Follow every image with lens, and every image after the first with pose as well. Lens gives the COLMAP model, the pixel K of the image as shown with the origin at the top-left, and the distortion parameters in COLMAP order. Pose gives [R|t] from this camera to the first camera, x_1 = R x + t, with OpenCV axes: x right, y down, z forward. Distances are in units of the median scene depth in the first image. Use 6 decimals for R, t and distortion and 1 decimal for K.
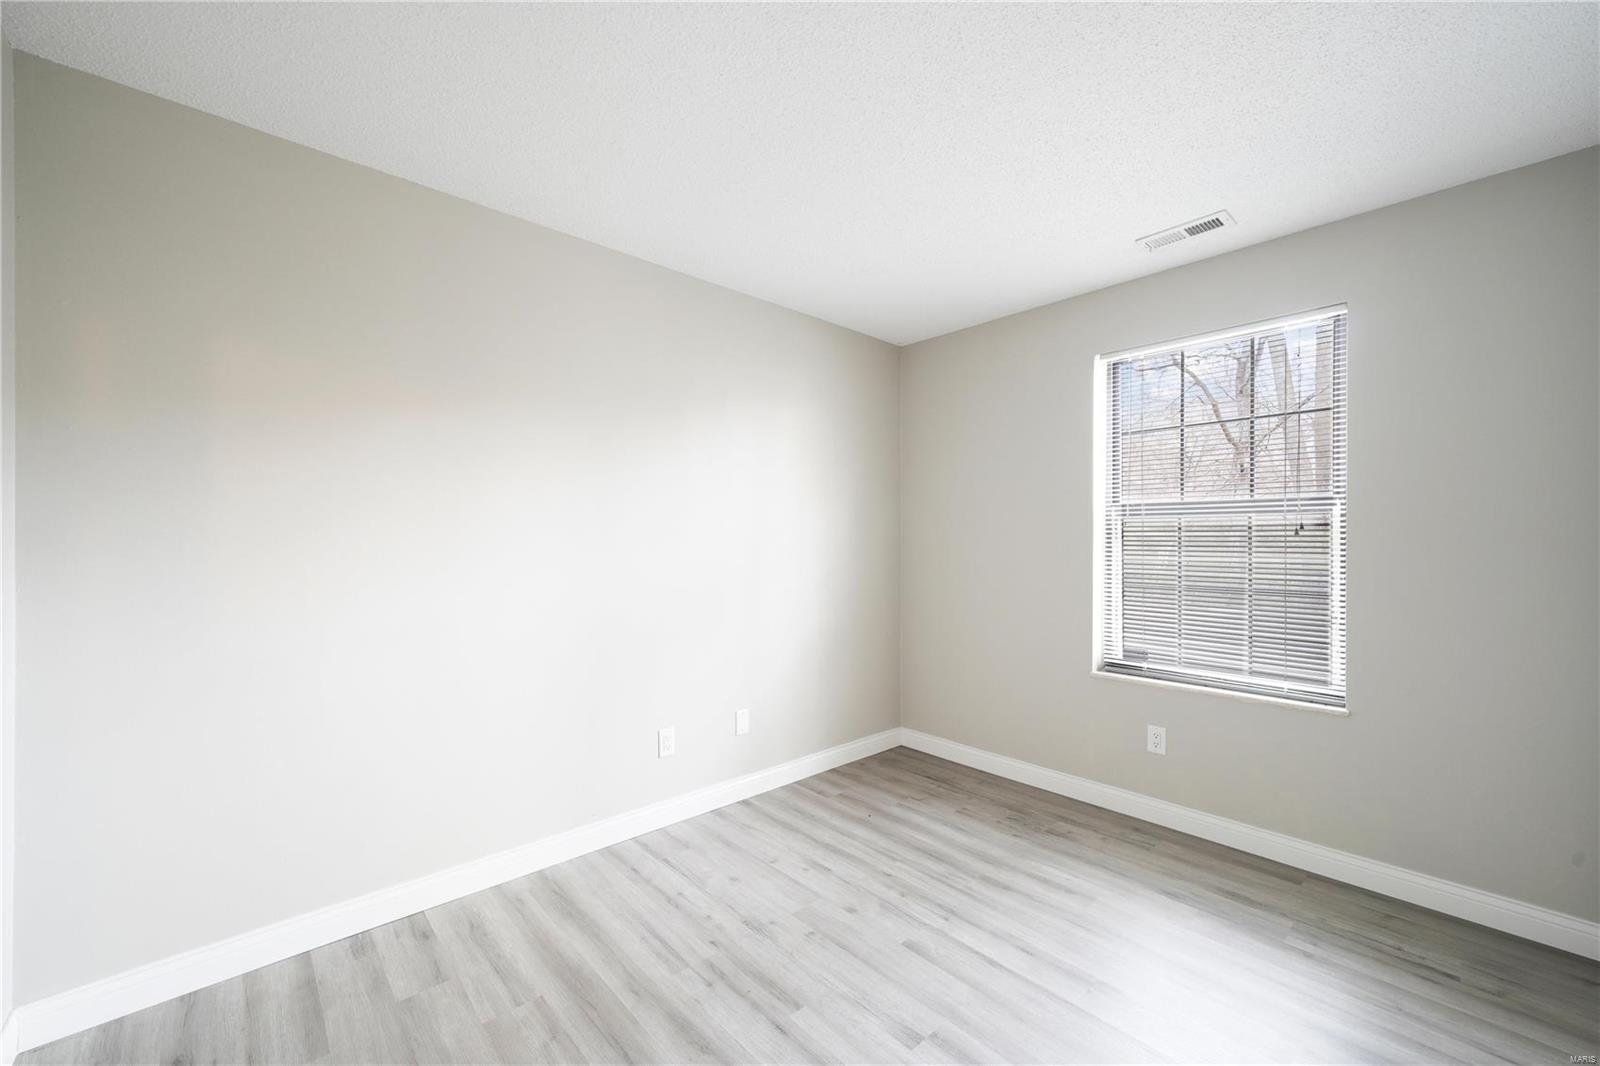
lens RADIAL K [[611.3, 0, 795.3], [0, 611.3, 540.5], [0, 0, 1]] dist [-0.002438, -0.000243]
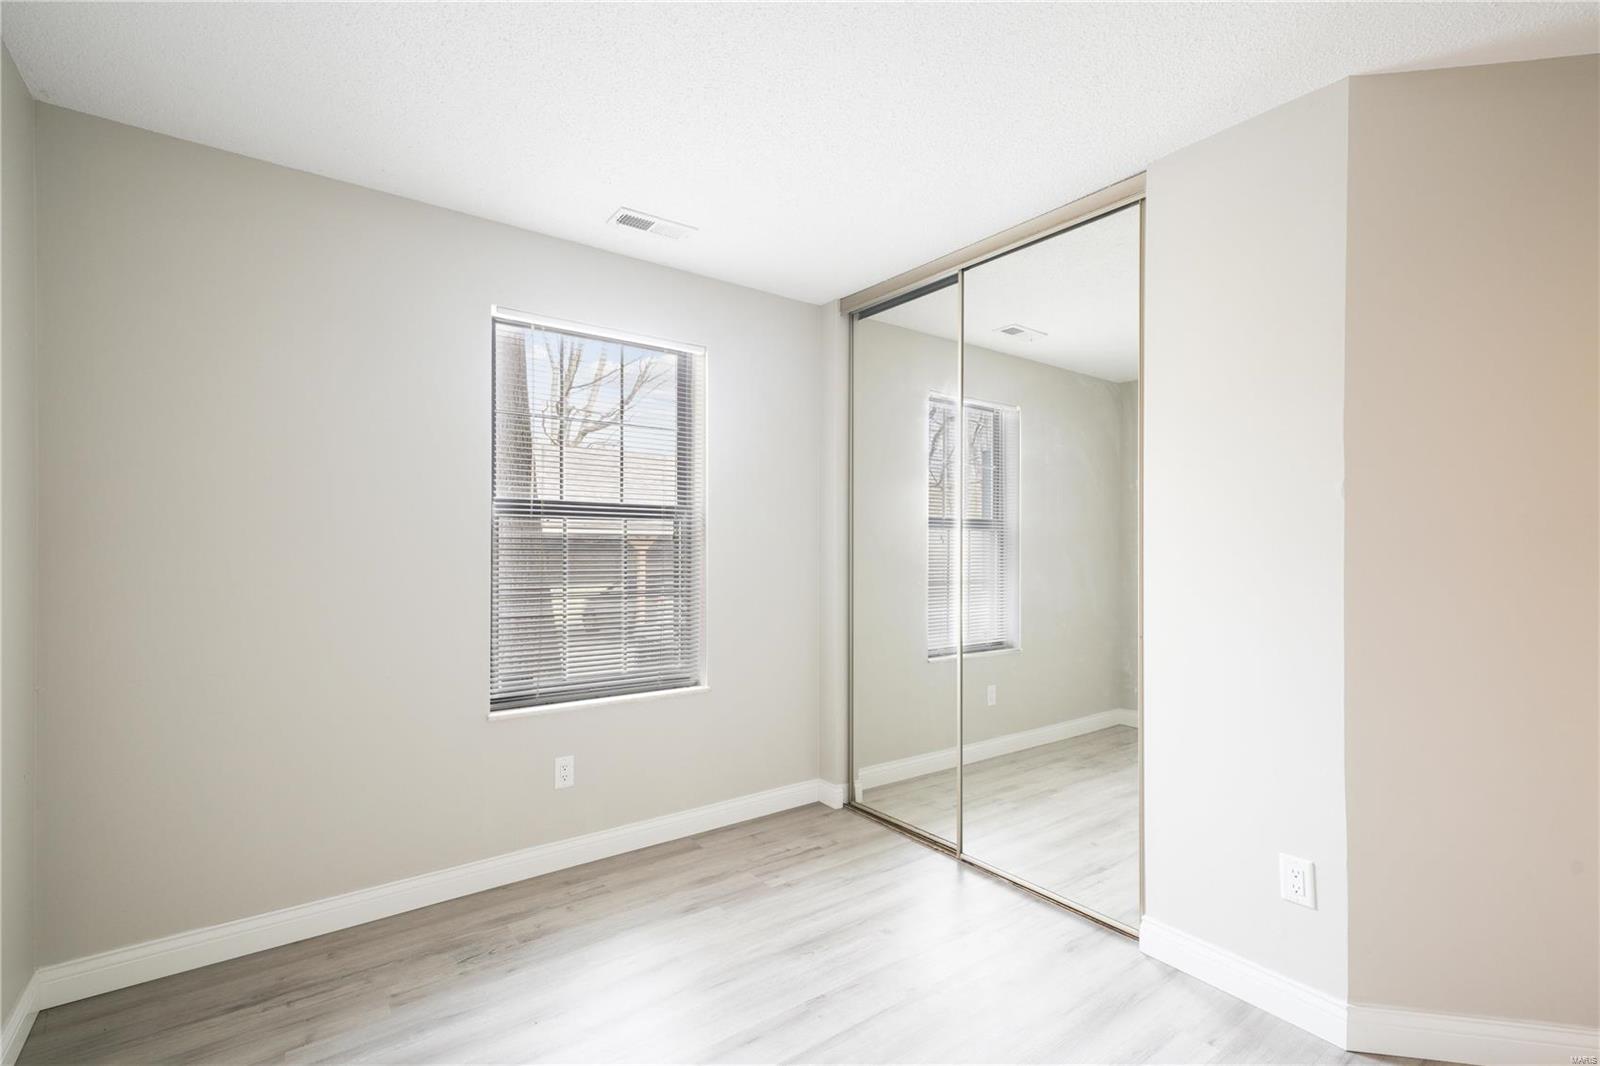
lens RADIAL K [[743.0, 0, 800.0], [0, 743.0, 533.0], [0, 0, 1]] dist [0.009639, -0.000041]
pose [[0.080530, 0.008857, 0.996713, -0.454480], [-0.011219, 0.999905, -0.007979, -0.011276], [-0.996689, -0.010539, 0.080622, 0.593020]]
